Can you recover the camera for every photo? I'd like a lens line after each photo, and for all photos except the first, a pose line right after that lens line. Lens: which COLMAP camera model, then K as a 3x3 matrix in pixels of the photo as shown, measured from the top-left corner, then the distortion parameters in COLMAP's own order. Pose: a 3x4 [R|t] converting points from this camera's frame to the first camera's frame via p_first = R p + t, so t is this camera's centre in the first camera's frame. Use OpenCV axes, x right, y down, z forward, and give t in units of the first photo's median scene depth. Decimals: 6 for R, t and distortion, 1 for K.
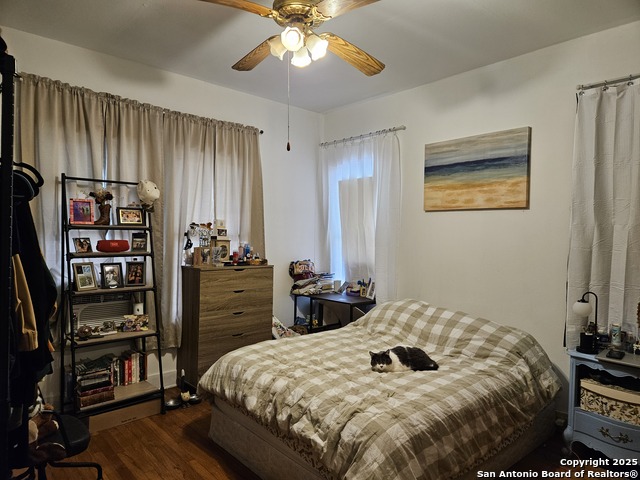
lens RADIAL K [[419.9, 0, 319.1], [0, 419.9, 241.4], [0, 0, 1]] dist [0.043104, -0.025681]
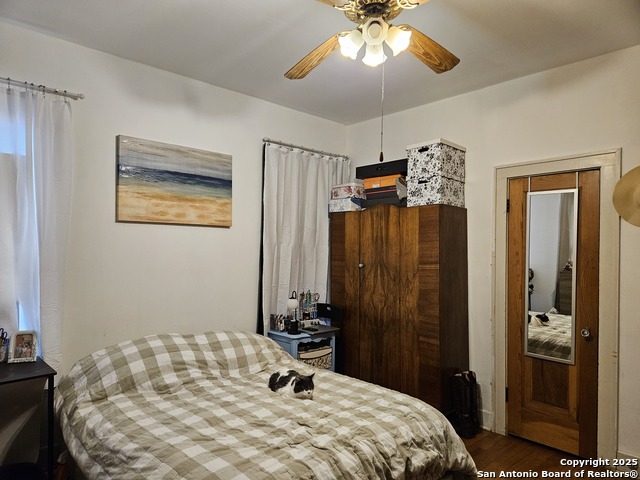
lens RADIAL K [[419.9, 0, 319.2], [0, 419.9, 244.2], [0, 0, 1]] dist [0.043104, -0.025681]
pose [[-0.033237, -0.005392, 0.999433, -0.598577], [0.012289, 0.999908, 0.005803, -0.034556], [-0.999372, 0.012475, -0.033168, 0.750655]]
